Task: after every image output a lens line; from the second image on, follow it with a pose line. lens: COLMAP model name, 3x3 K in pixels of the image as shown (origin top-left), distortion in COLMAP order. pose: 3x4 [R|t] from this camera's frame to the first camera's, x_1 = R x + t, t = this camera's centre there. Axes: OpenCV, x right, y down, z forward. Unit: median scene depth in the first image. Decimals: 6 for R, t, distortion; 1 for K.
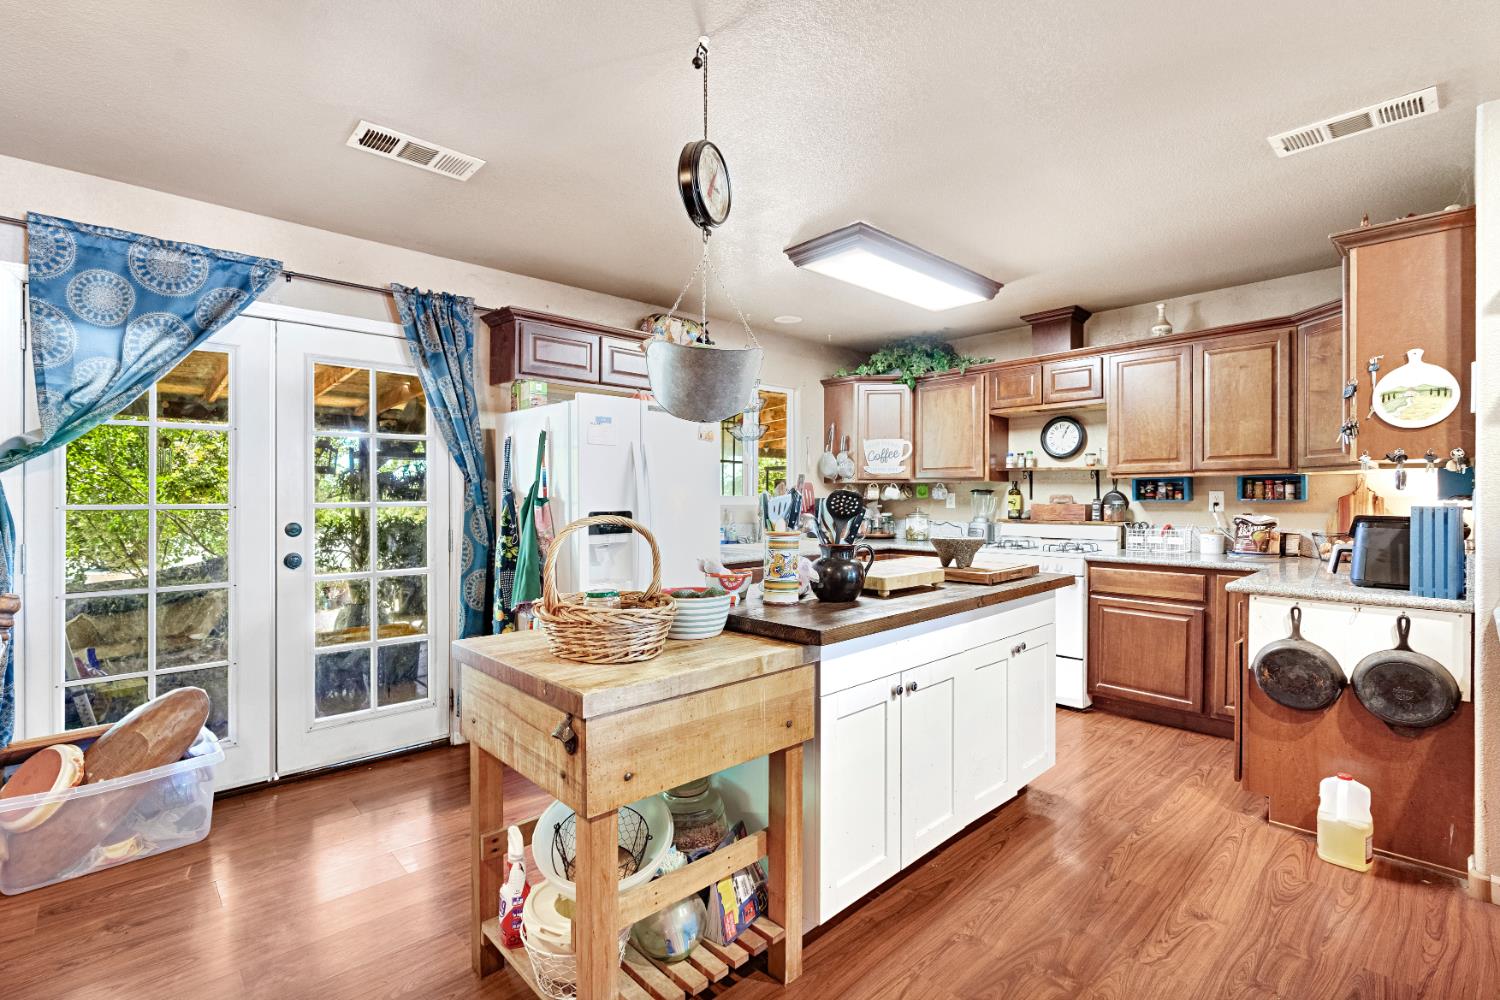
lens RADIAL K [[675.1, 0, 747.1], [0, 675.1, 499.4], [0, 0, 1]] dist [-0.010574, 0.002716]
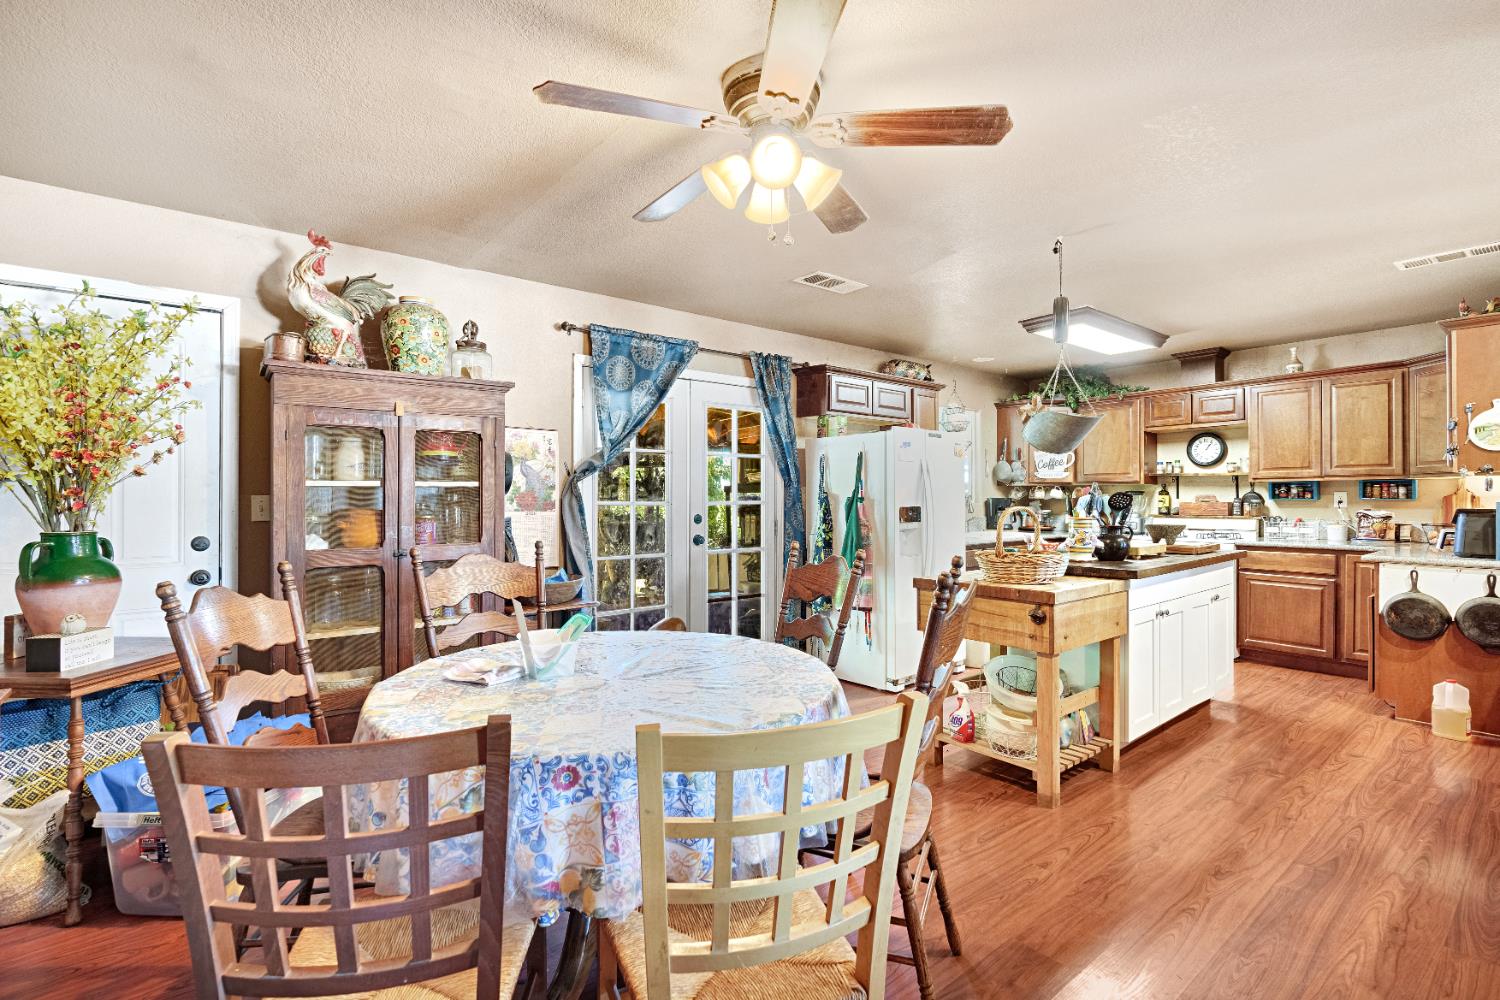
lens RADIAL K [[675.1, 0, 749.6], [0, 675.1, 495.3], [0, 0, 1]] dist [-0.010574, 0.002716]
pose [[0.997110, -0.001339, -0.075956, -0.422024], [0.000790, 0.999973, -0.007269, 0.003290], [0.075964, 0.007188, 0.997085, -0.465456]]
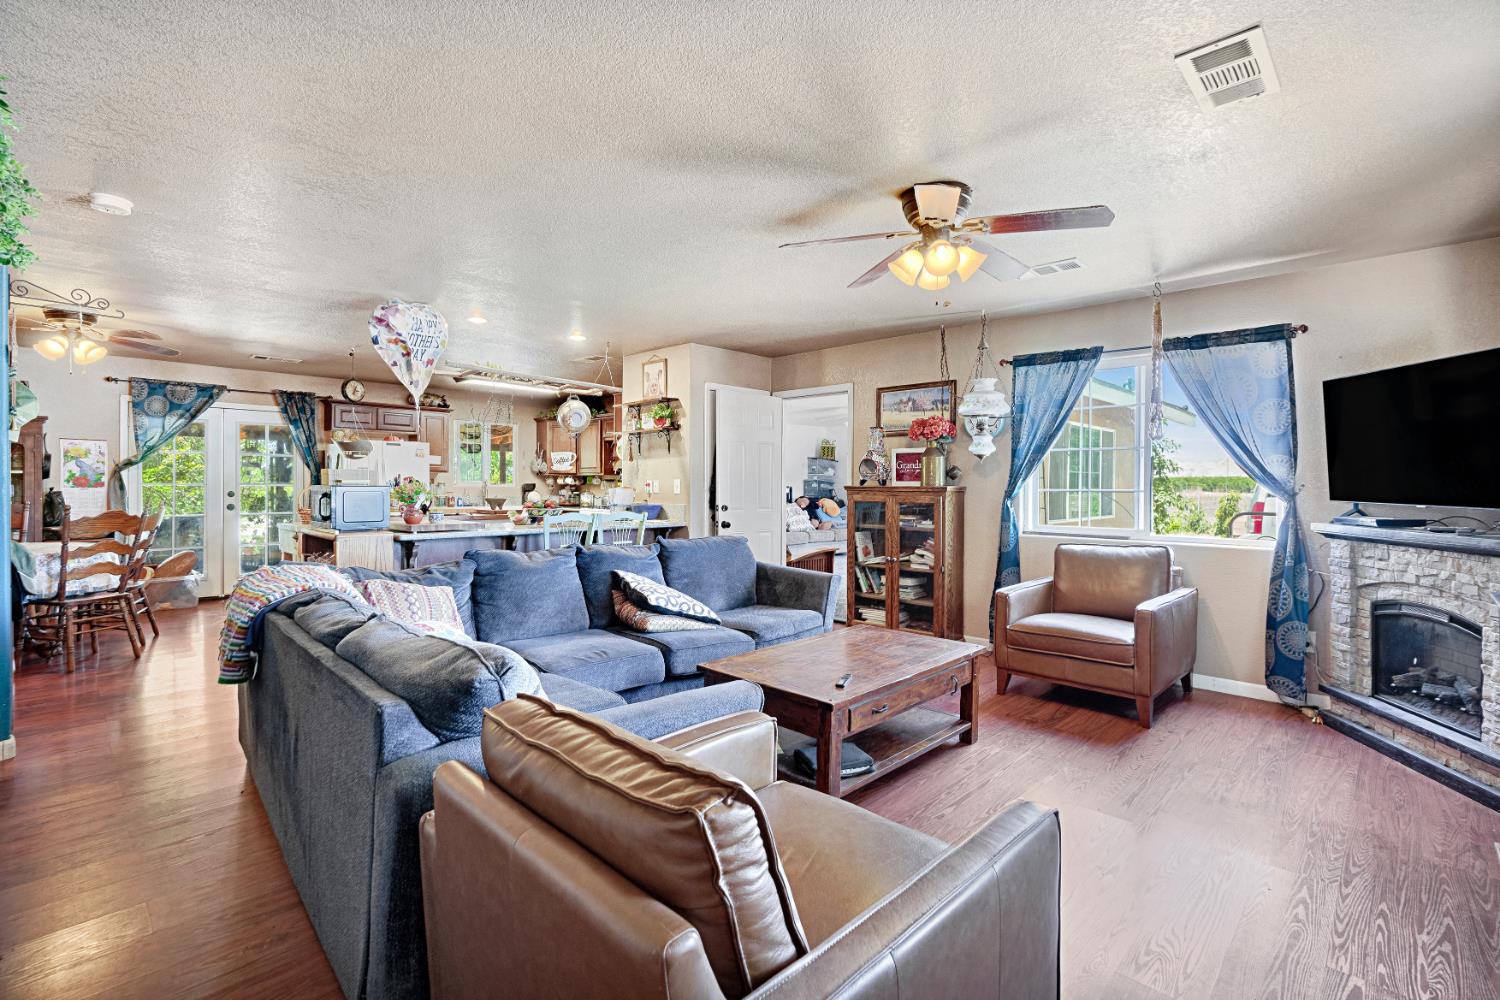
lens RADIAL K [[675.1, 0, 748.0], [0, 675.1, 491.4], [0, 0, 1]] dist [-0.010574, 0.002716]
pose [[0.998756, 0.005599, 0.049547, 1.017642], [-0.005846, 0.999971, 0.004857, 0.012142], [-0.049518, -0.005141, 0.998760, -1.441530]]
